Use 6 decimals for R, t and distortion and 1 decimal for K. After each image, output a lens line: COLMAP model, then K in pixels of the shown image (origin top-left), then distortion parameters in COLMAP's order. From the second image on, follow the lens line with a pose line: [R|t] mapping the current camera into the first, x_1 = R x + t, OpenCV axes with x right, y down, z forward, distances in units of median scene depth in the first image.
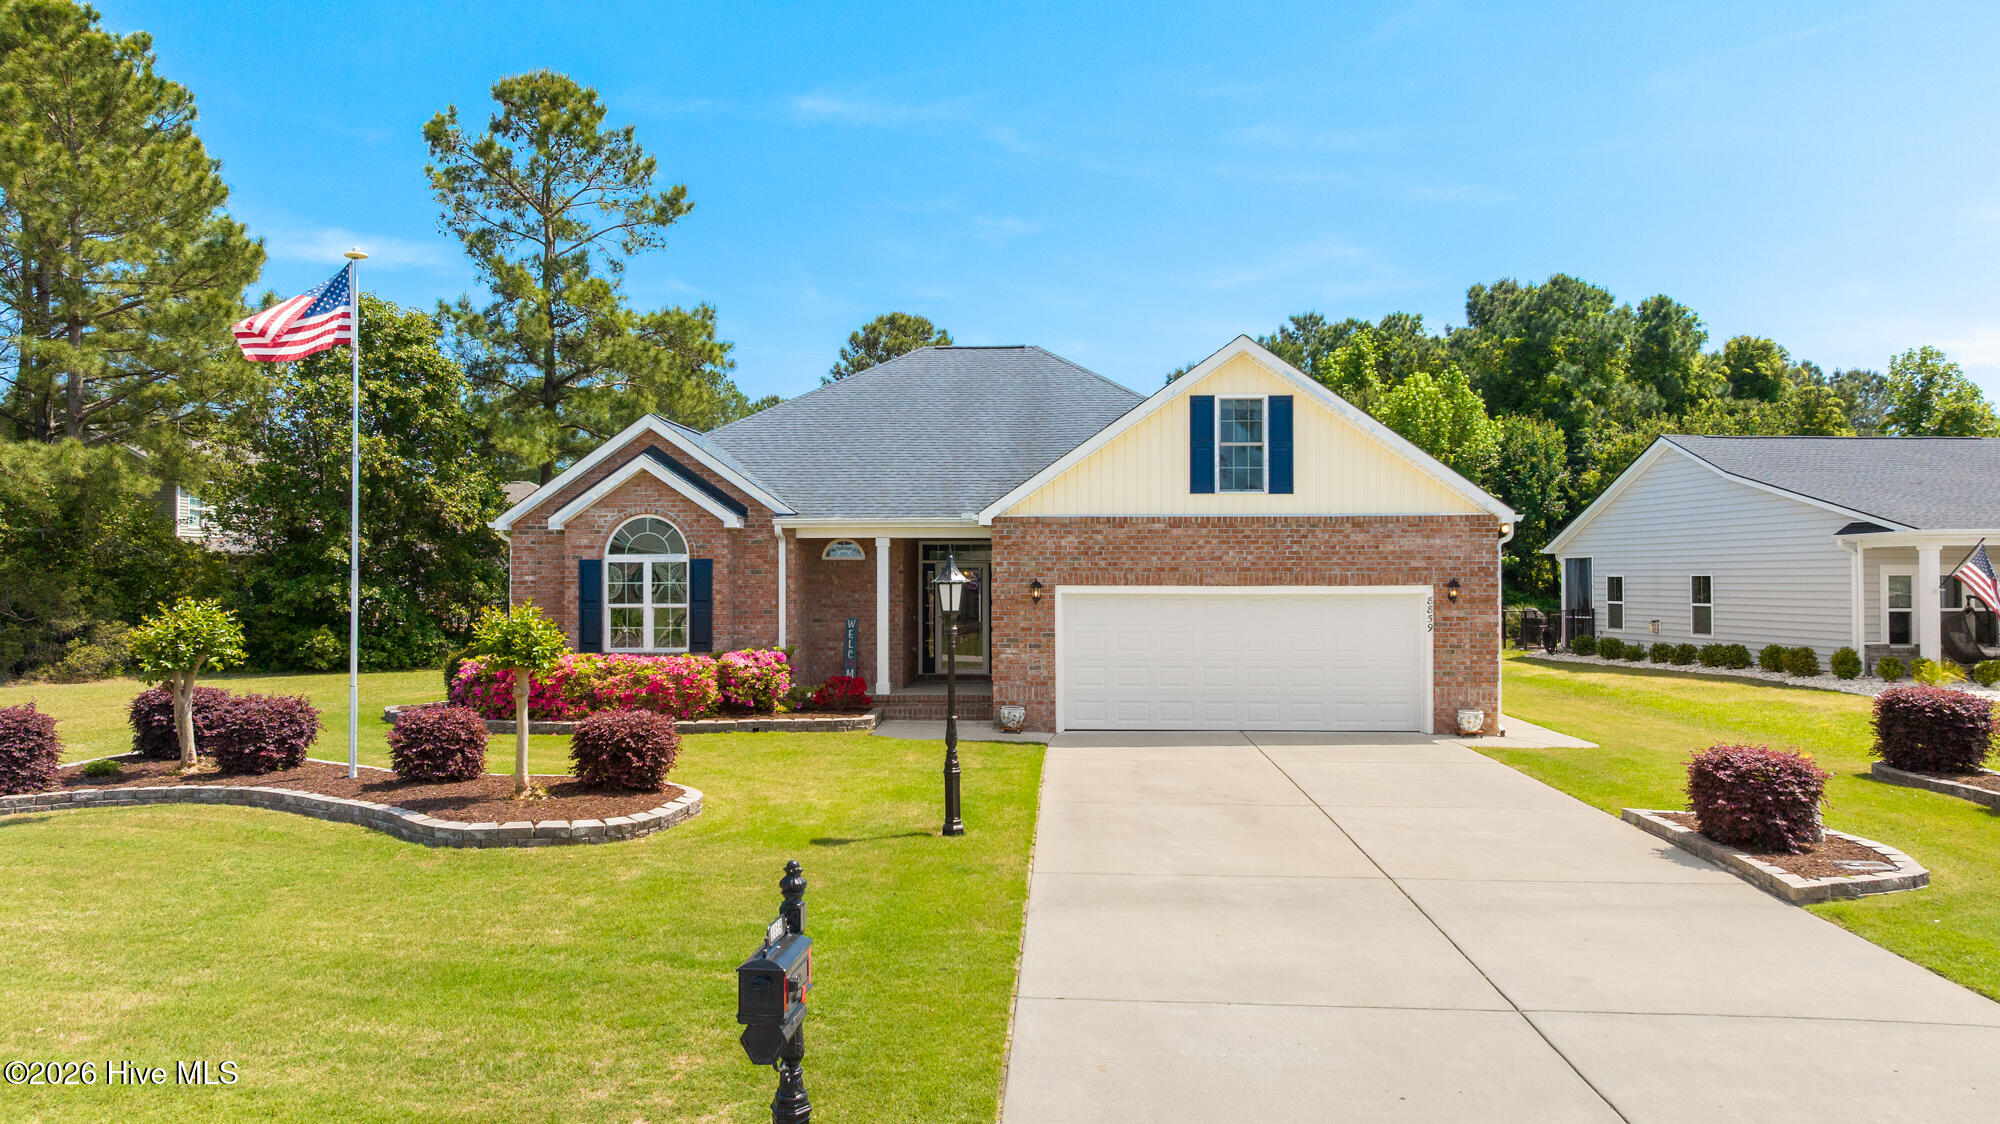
lens RADIAL K [[1406.5, 0, 1000.0], [0, 1406.5, 562.0], [0, 0, 1]] dist [-0.024162, 0.000119]
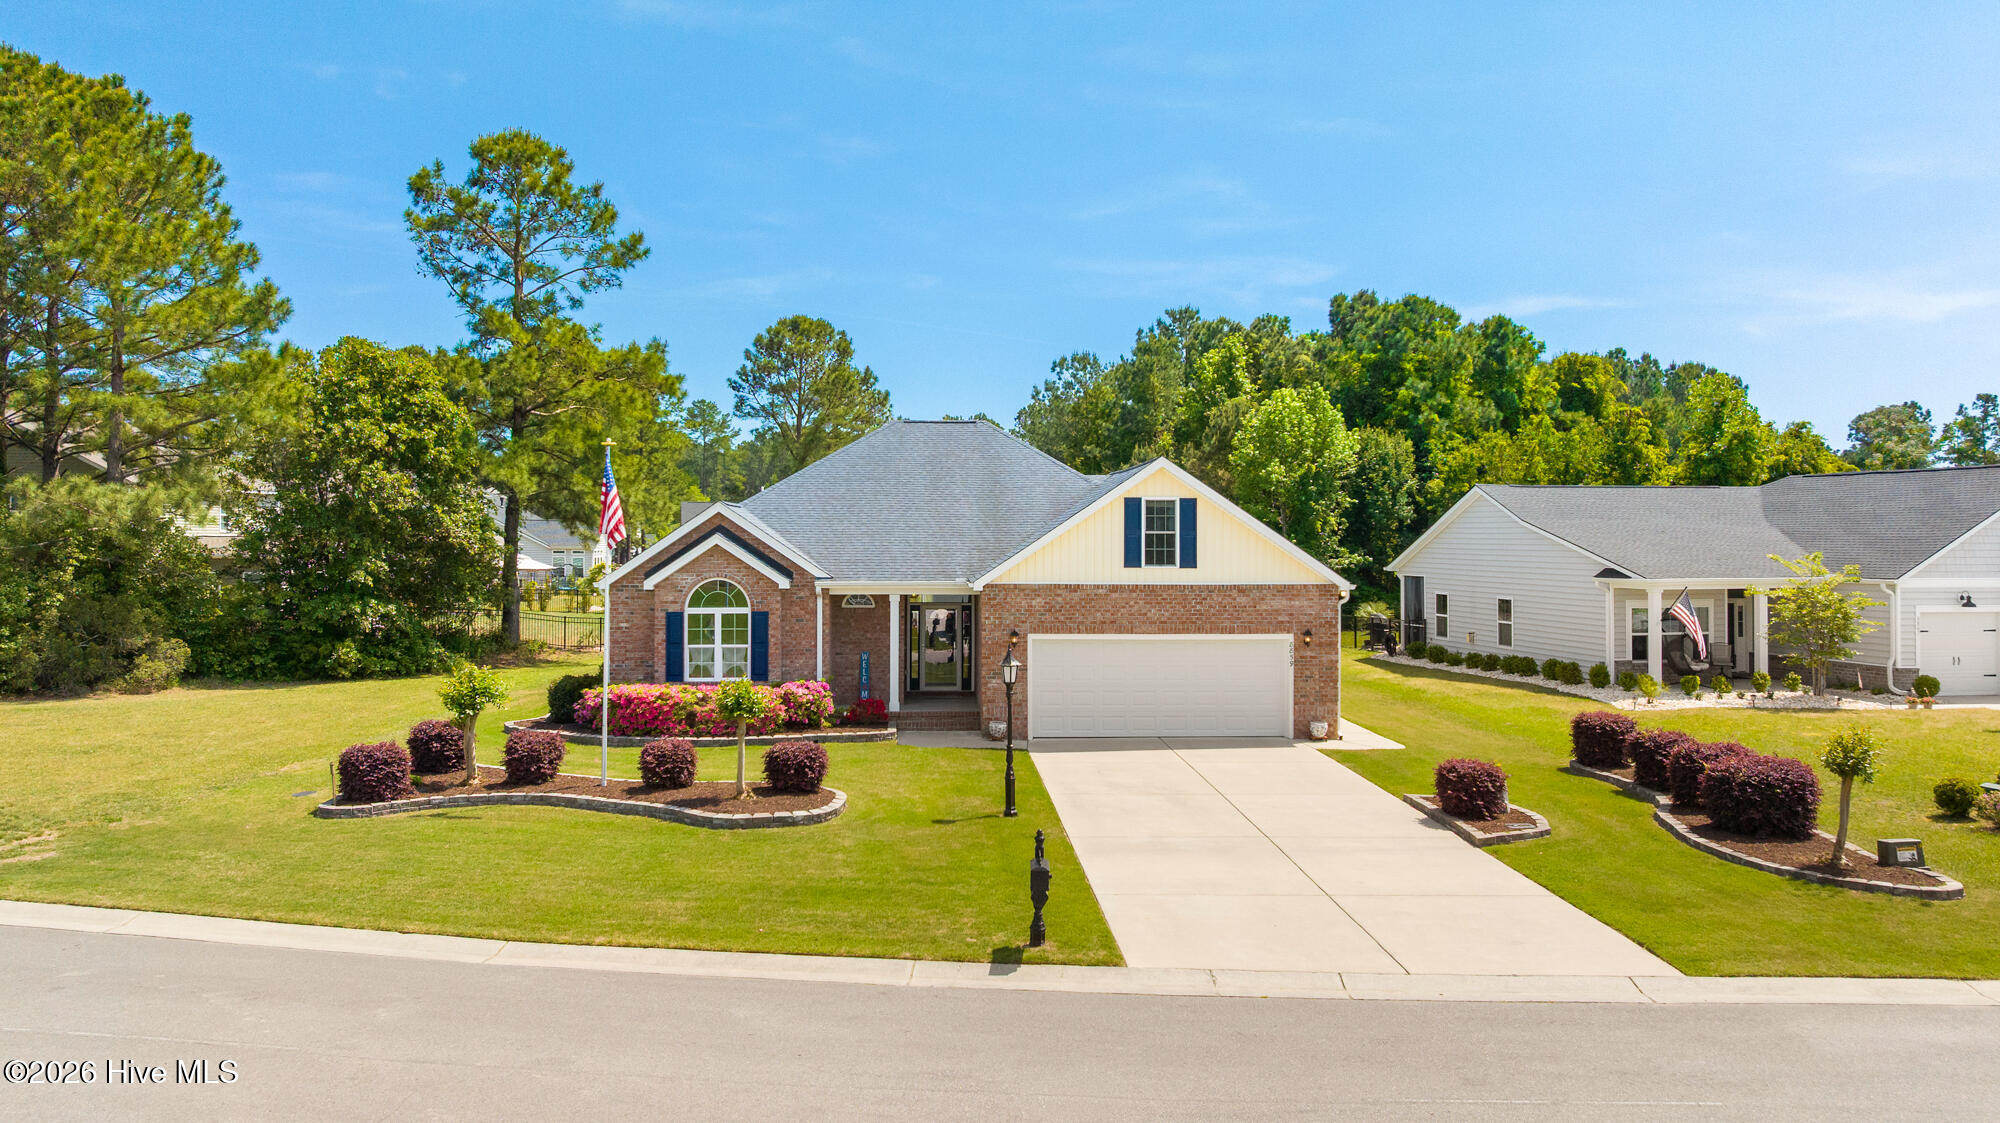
lens RADIAL K [[1516.4, 0, 1007.4], [0, 1516.4, 511.0], [0, 0, 1]] dist [0.002032, -0.080693]
pose [[0.994061, 0.005738, 0.108671, -0.135837], [-0.005418, 0.999980, -0.003244, -0.093938], [-0.108688, 0.002636, 0.994072, -0.457569]]
